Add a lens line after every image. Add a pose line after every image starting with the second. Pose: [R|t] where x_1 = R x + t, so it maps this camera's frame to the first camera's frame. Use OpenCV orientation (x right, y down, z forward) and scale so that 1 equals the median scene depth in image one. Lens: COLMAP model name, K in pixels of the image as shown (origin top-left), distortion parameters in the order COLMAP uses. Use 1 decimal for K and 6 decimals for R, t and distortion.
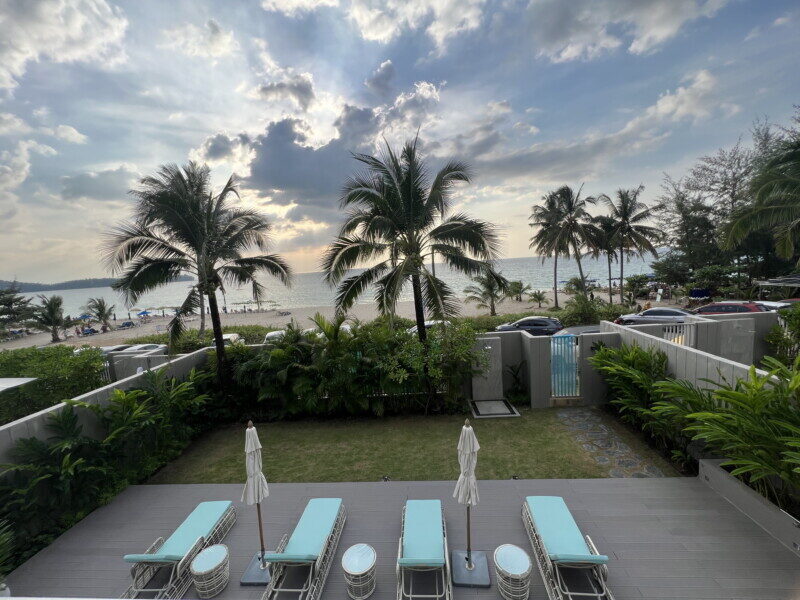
lens RADIAL K [[318.7, 0, 401.8], [0, 318.7, 298.6], [0, 0, 1]] dist [-0.001000, 0.001005]
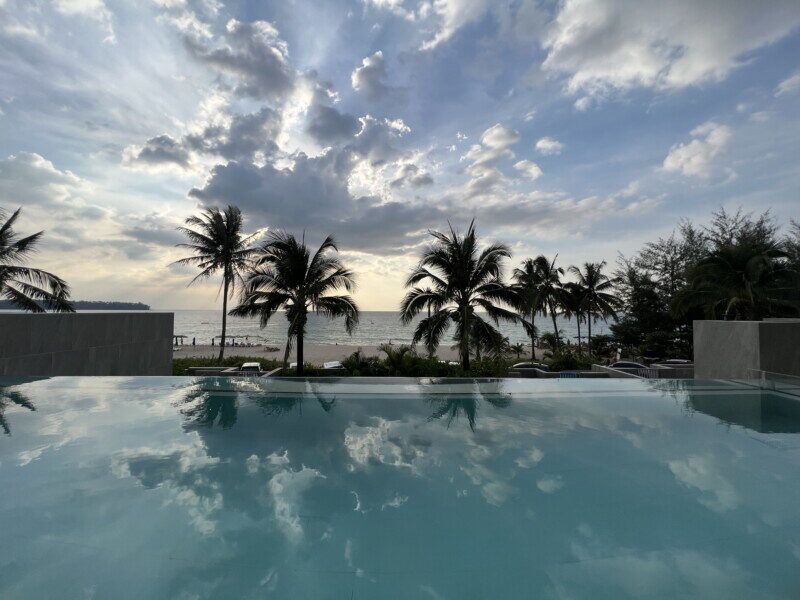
lens RADIAL K [[318.7, 0, 399.5], [0, 318.7, 297.9], [0, 0, 1]] dist [-0.001000, 0.001005]
pose [[0.992966, 0.079447, 0.087792, -0.112182], [-0.065599, 0.986403, -0.150683, 0.017377], [-0.098570, 0.143864, 0.984676, -0.097682]]
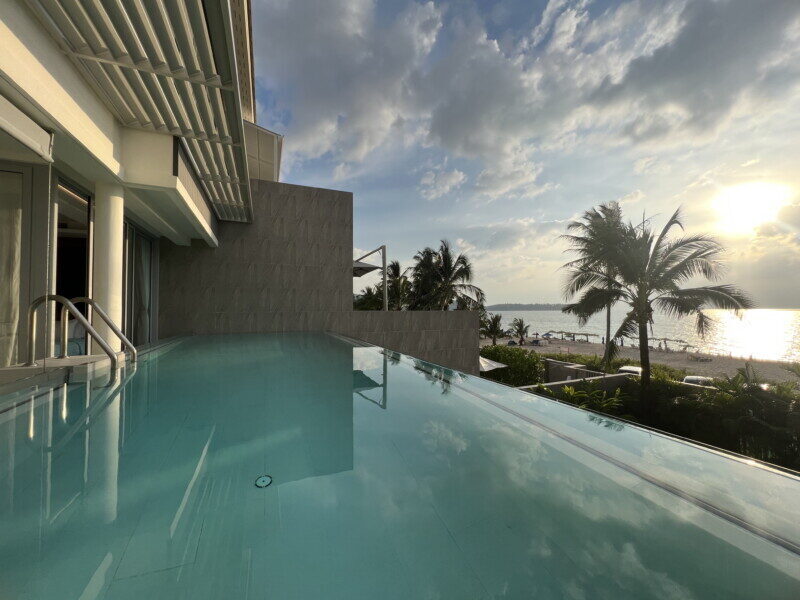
lens RADIAL K [[318.7, 0, 397.7], [0, 318.7, 296.2], [0, 0, 1]] dist [-0.001000, 0.001005]
pose [[0.450433, 0.026397, -0.892420, -0.007888], [-0.118368, 0.992505, -0.030387, 0.008781], [0.884929, 0.119322, 0.450182, -0.068743]]
